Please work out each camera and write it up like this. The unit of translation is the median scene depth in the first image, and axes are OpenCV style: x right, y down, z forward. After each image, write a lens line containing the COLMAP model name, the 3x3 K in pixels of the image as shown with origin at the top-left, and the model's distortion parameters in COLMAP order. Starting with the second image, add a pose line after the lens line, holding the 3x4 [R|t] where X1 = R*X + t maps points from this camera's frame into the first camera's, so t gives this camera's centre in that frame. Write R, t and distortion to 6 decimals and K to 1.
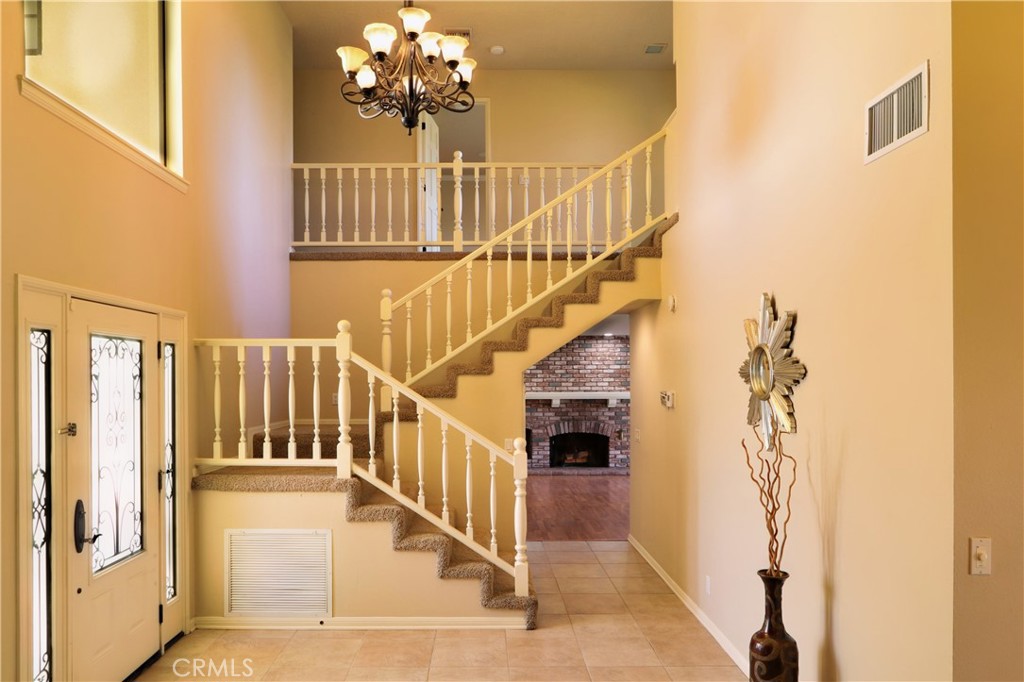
lens RADIAL K [[709.1, 0, 487.7], [0, 709.1, 356.2], [0, 0, 1]] dist [0.005307, 0.002047]
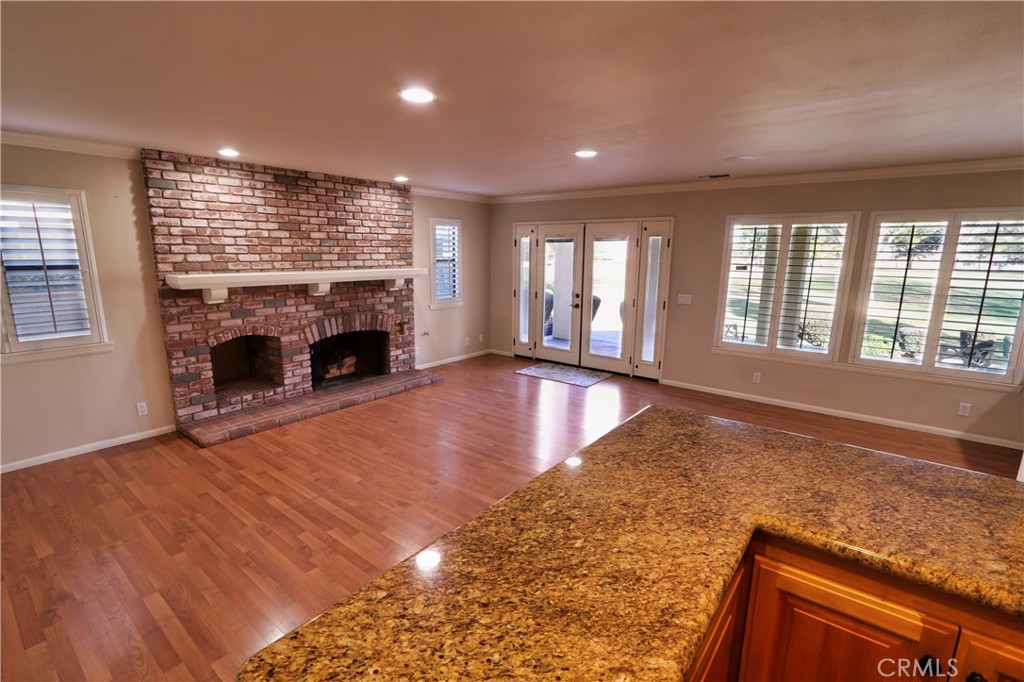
lens RADIAL K [[468.5, 0, 504.8], [0, 468.5, 347.2], [0, 0, 1]] dist [-0.014386, -0.000333]
pose [[0.633291, -0.149037, 0.759428, -0.239190], [-0.032466, 0.975302, 0.218476, 0.047895], [-0.773233, -0.163014, 0.612811, 1.328085]]
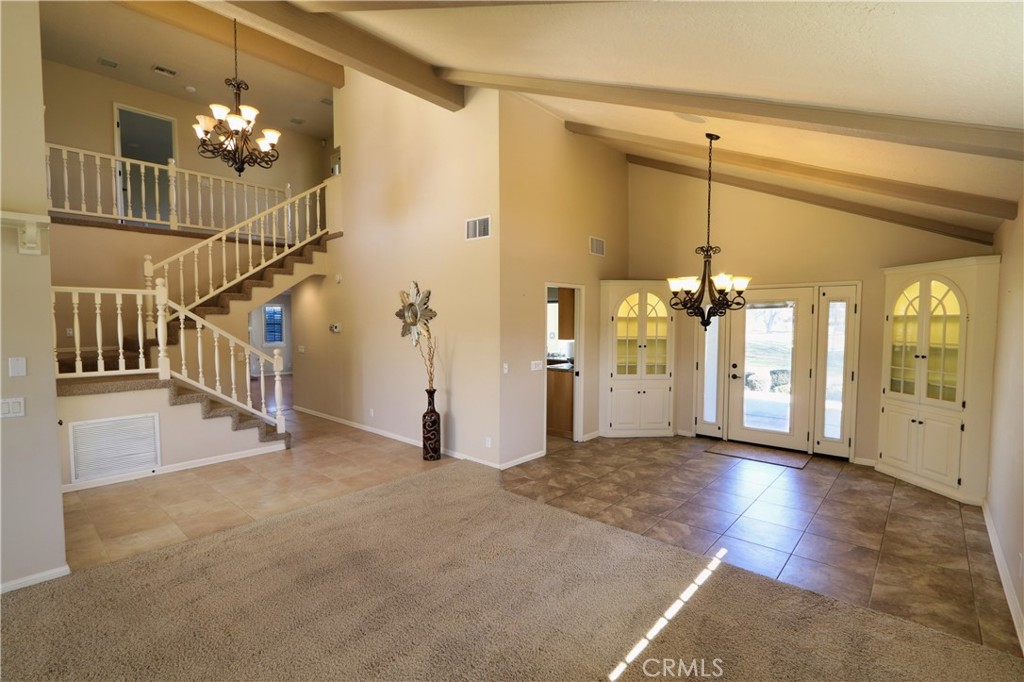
lens RADIAL K [[480.4, 0, 489.0], [0, 480.4, 344.3], [0, 0, 1]] dist [-0.002722, -0.000394]
pose [[0.691960, -0.035909, 0.721042, -0.392144], [-0.024055, 0.997061, 0.072740, -0.000487], [-0.721535, -0.067678, 0.689063, -0.206619]]
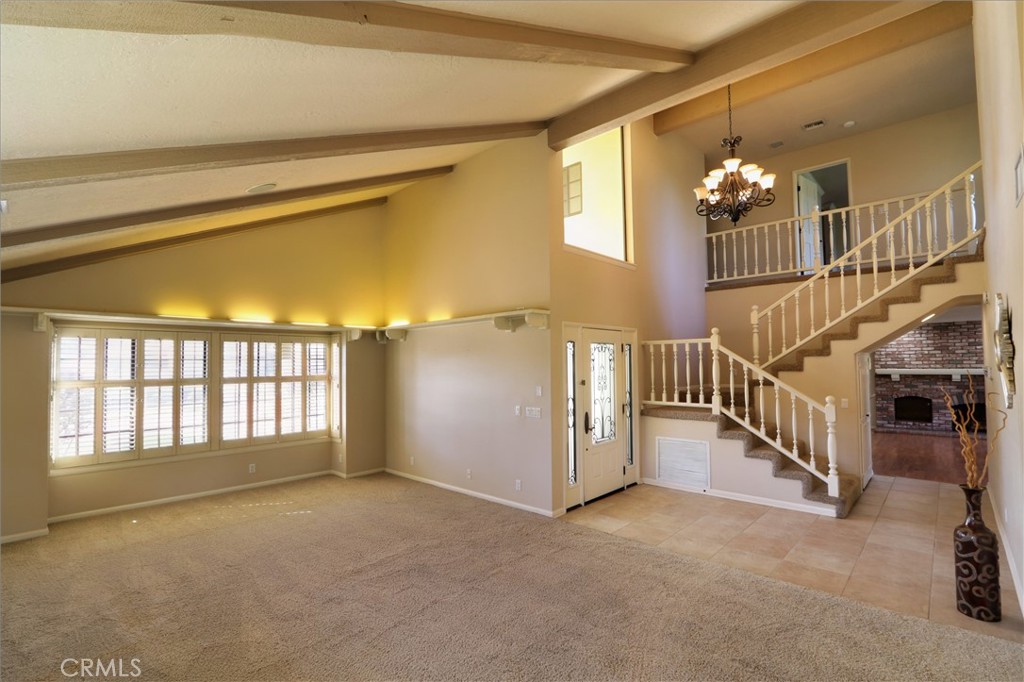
lens RADIAL K [[468.5, 0, 504.8], [0, 468.5, 347.2], [0, 0, 1]] dist [-0.014386, -0.000333]
pose [[0.712147, -0.033097, -0.701250, 0.214767], [0.033639, 0.999349, -0.013005, -0.002832], [0.701224, -0.014328, 0.712797, -0.195755]]
